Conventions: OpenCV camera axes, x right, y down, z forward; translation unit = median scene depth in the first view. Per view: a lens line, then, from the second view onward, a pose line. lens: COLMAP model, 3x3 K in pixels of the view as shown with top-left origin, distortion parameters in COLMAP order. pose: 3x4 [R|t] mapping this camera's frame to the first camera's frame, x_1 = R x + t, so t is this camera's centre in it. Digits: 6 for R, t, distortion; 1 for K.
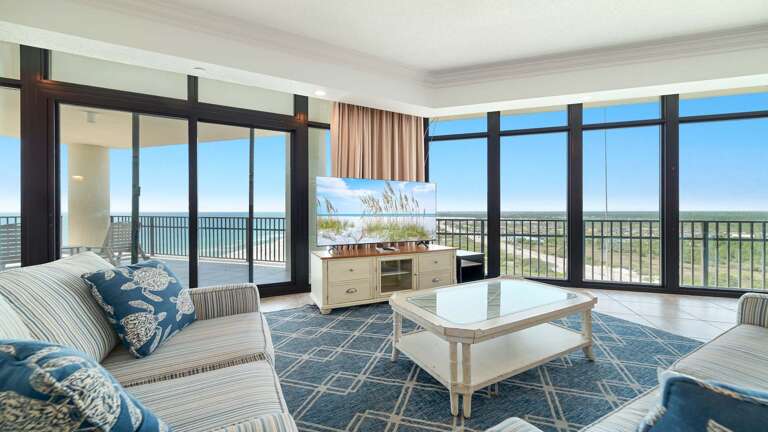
lens RADIAL K [[283.6, 0, 384.0], [0, 283.6, 216.0], [0, 0, 1]] dist [-0.000032, -0.000049]
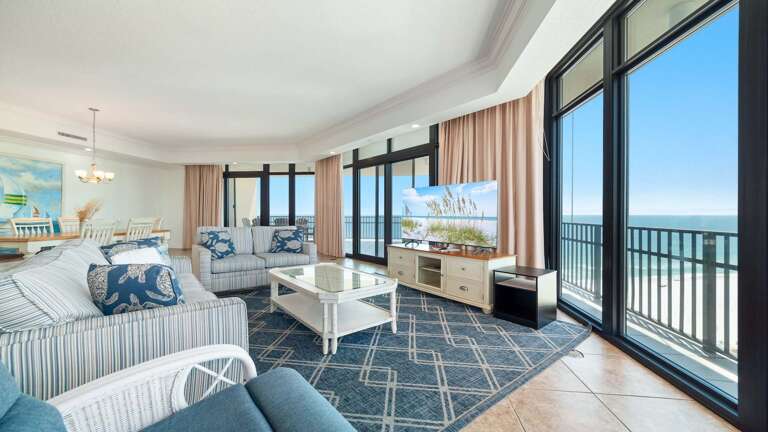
lens RADIAL K [[290.2, 0, 384.0], [0, 290.2, 216.0], [0, 0, 1]] dist [0.001022, 0.000101]
pose [[0.234407, 0.006960, -0.972114, 1.046138], [-0.021406, 0.999769, 0.001997, -0.005595], [0.971903, 0.020341, 0.234502, 0.511937]]
